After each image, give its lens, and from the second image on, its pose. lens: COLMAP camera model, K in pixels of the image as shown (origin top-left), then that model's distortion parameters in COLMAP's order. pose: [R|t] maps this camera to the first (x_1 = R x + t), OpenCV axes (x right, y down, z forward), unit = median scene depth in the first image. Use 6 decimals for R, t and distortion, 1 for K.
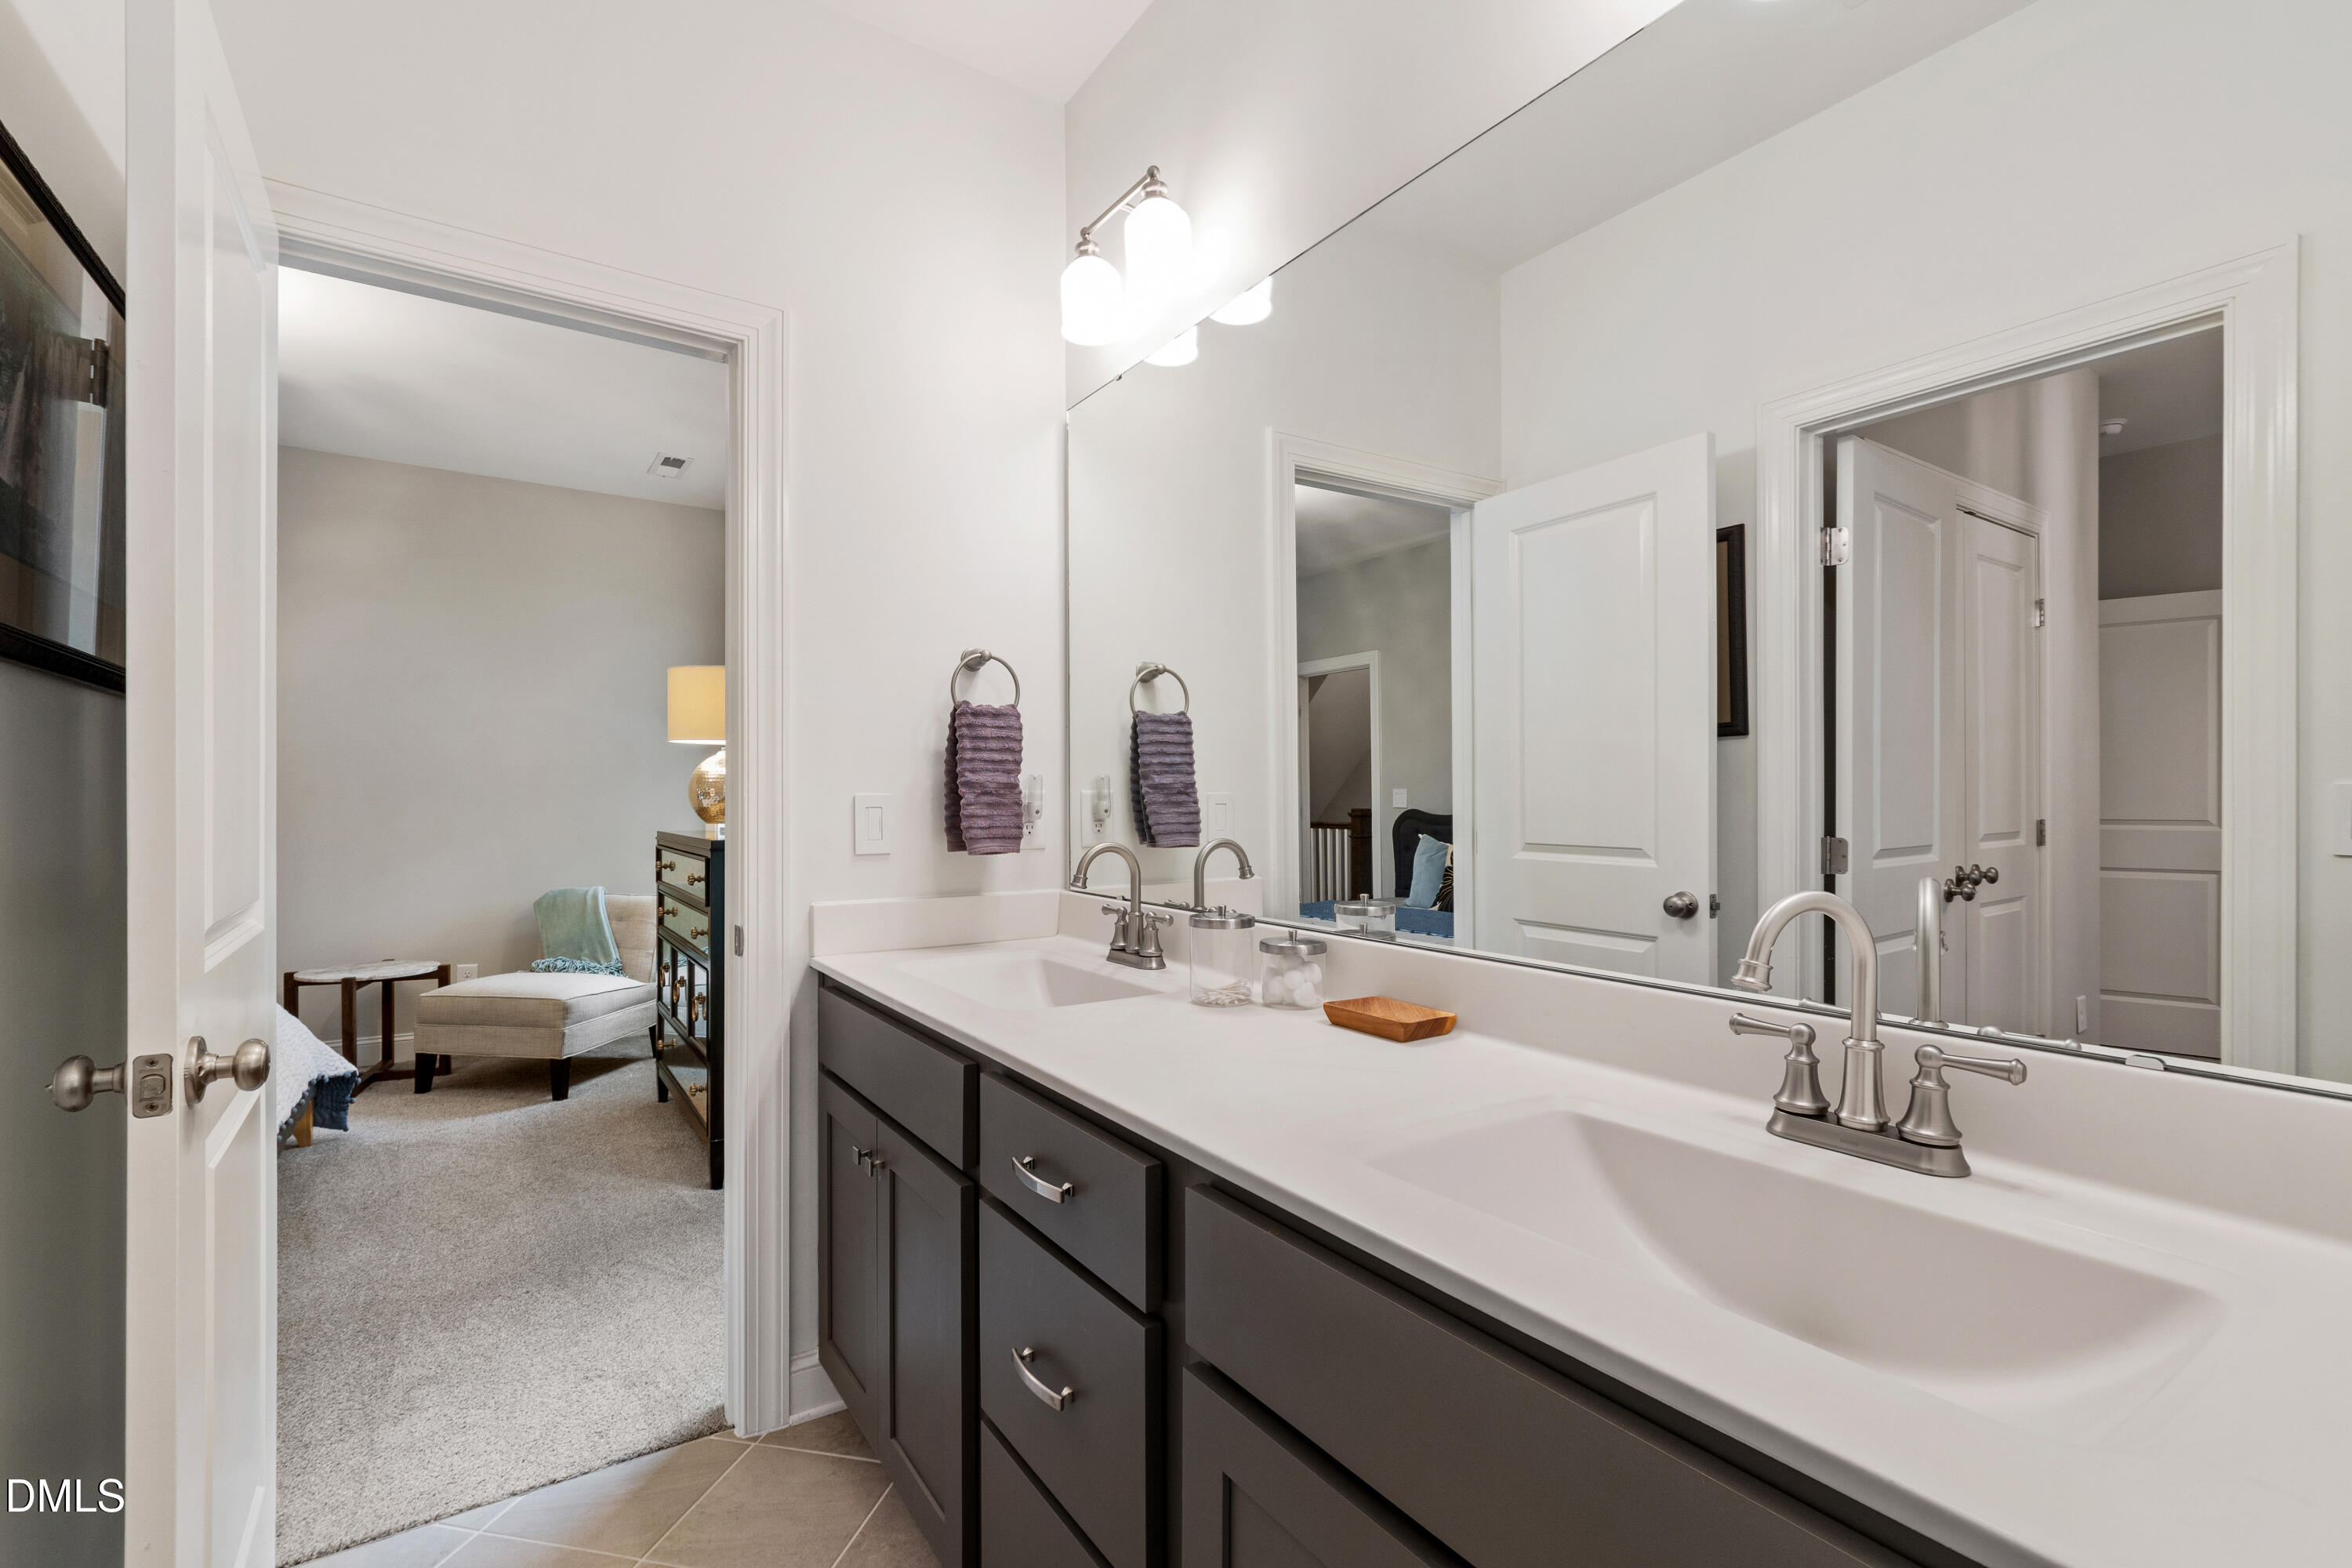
lens RADIAL K [[1040.9, 0, 1168.4], [0, 1040.9, 800.3], [0, 0, 1]] dist [0.001172, -0.000738]
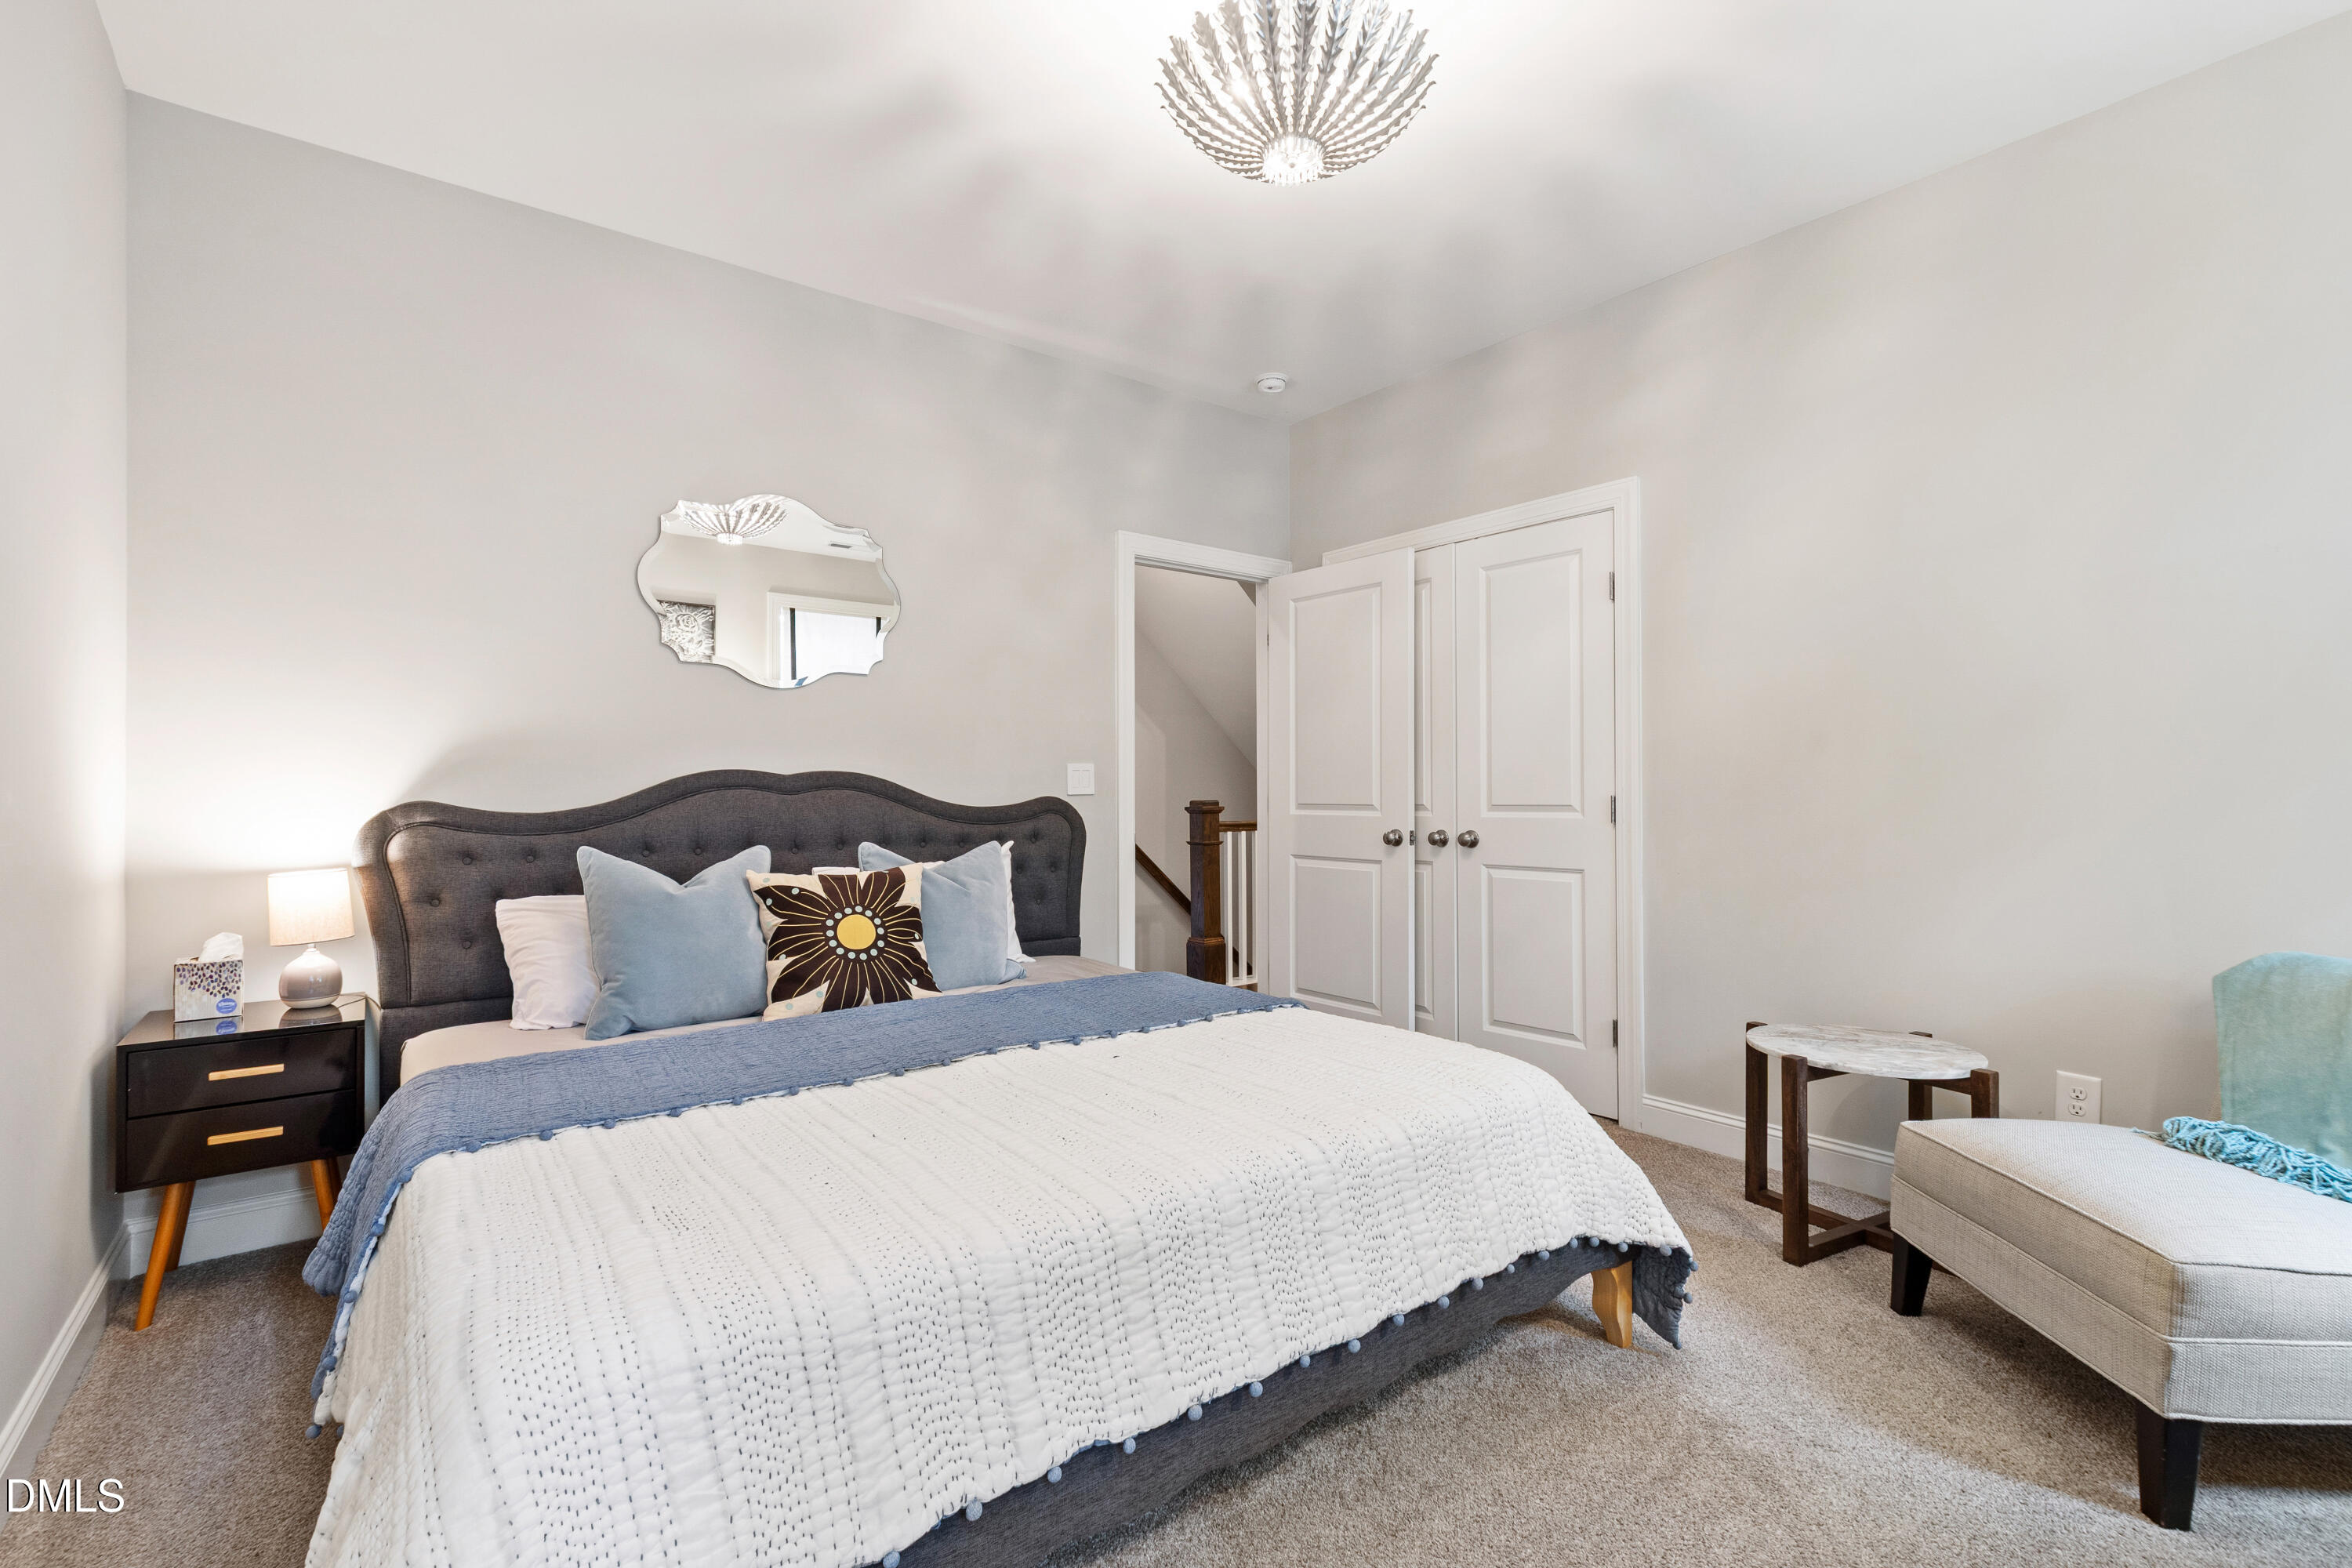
lens RADIAL K [[1040.9, 0, 1169.9], [0, 1040.9, 795.0], [0, 0, 1]] dist [0.001172, -0.000738]
pose [[0.076745, -0.005227, -0.997037, -0.231270], [-0.003090, 0.999980, -0.005481, 0.028154], [0.997046, 0.003501, 0.076727, 0.601257]]
